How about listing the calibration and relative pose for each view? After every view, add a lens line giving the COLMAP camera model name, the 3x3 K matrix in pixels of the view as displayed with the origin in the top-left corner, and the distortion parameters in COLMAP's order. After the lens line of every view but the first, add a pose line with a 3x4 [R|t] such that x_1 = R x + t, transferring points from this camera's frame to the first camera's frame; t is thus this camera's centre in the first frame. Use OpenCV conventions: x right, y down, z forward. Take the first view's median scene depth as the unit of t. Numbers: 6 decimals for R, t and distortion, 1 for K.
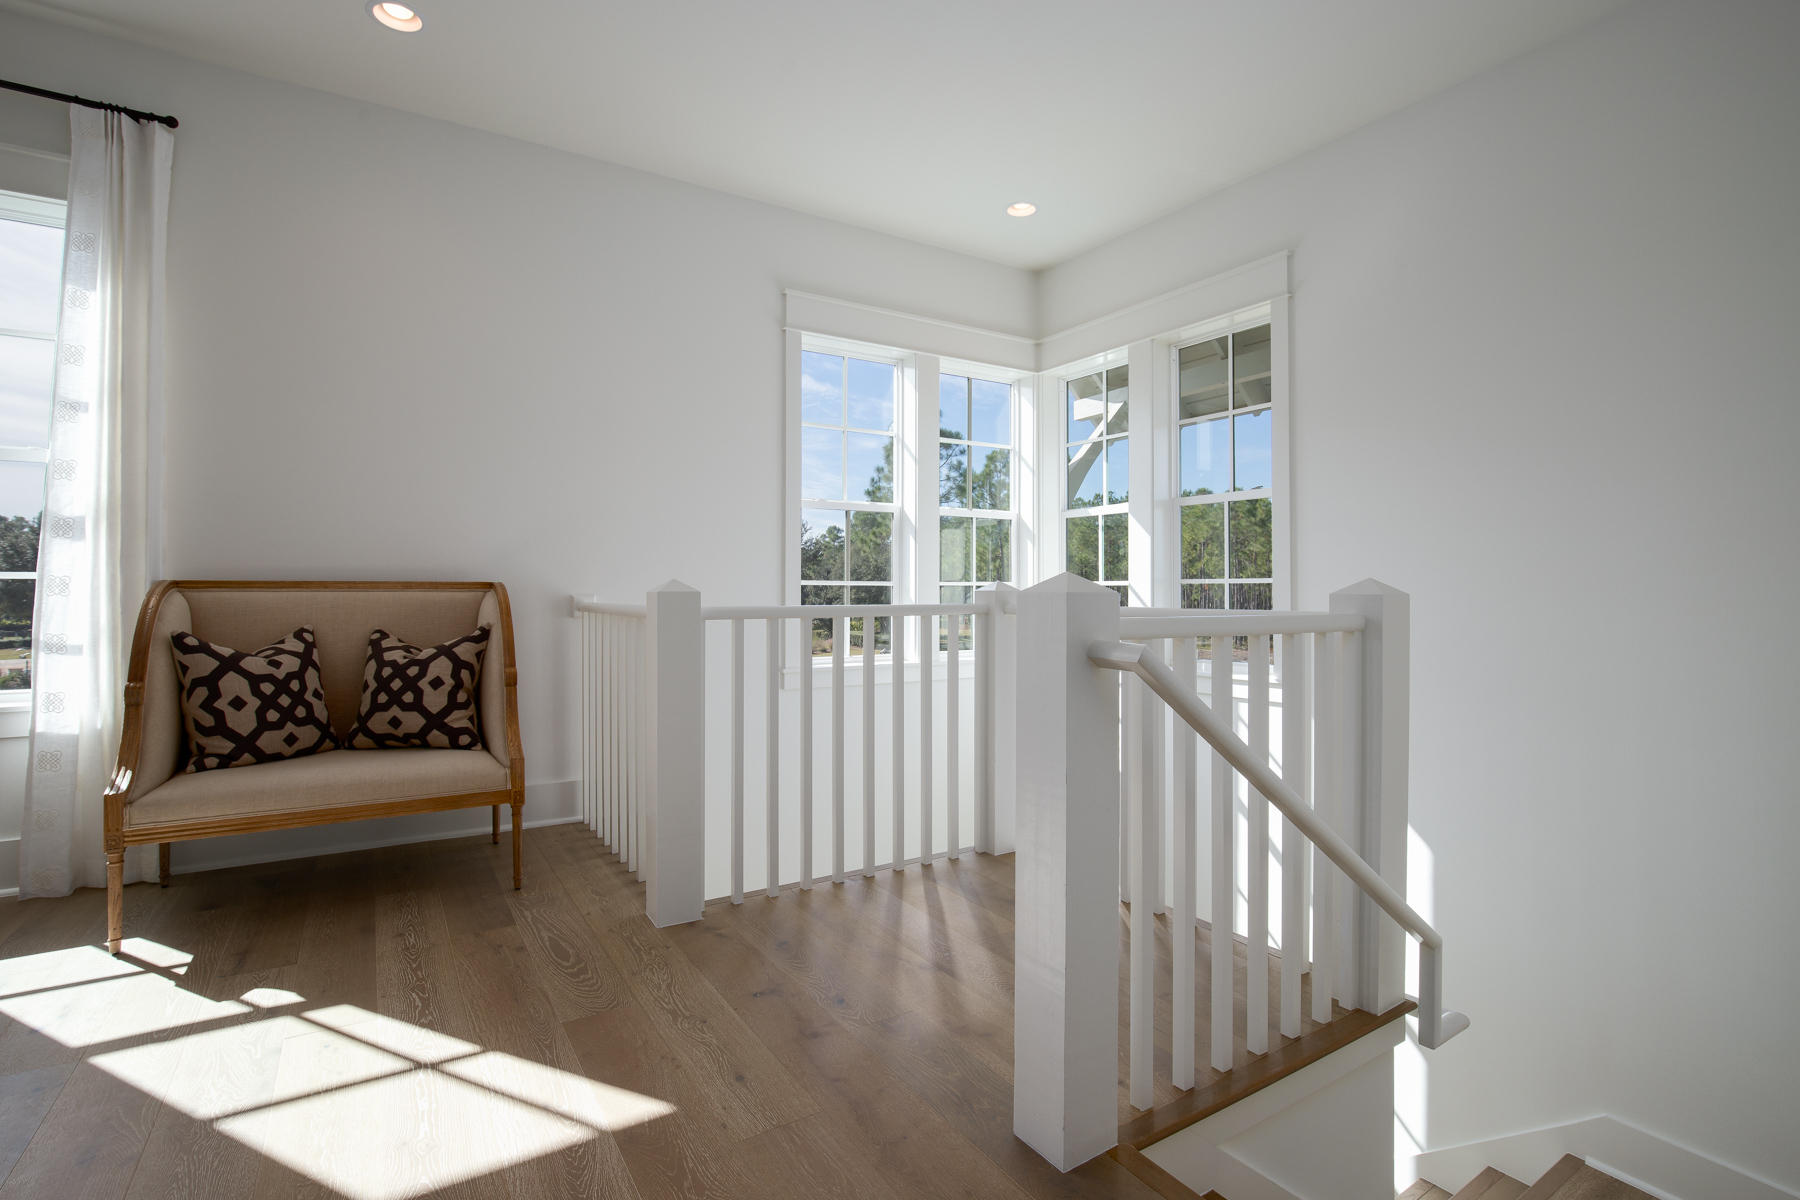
lens RADIAL K [[868.8, 0, 900.0], [0, 868.8, 600.0], [0, 0, 1]] dist [-0.017786, 0.000359]
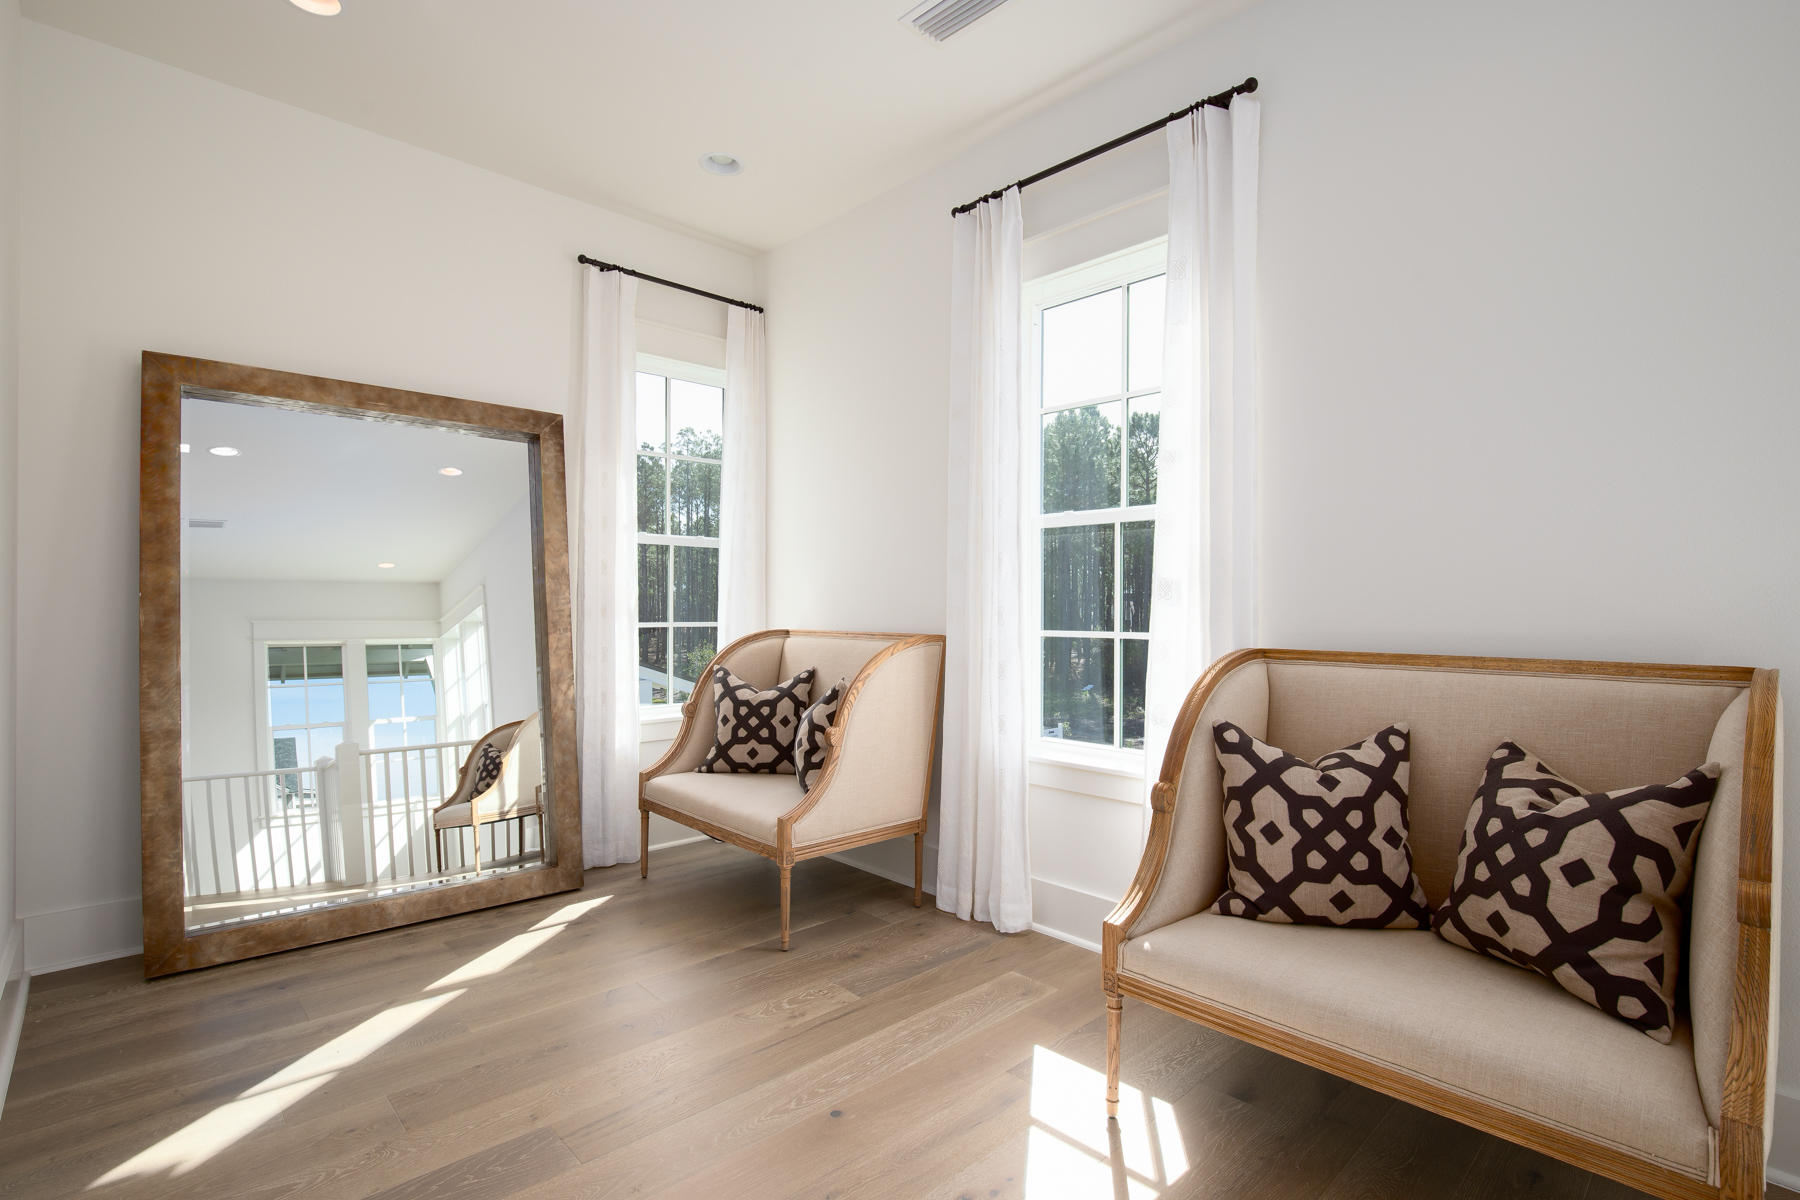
lens RADIAL K [[868.8, 0, 900.0], [0, 868.8, 600.0], [0, 0, 1]] dist [-0.017786, 0.000359]
pose [[0.186680, -0.005203, -0.982407, -0.111213], [-0.004086, 0.999973, -0.006073, -0.062049], [0.982412, 0.005148, 0.186653, 0.515838]]
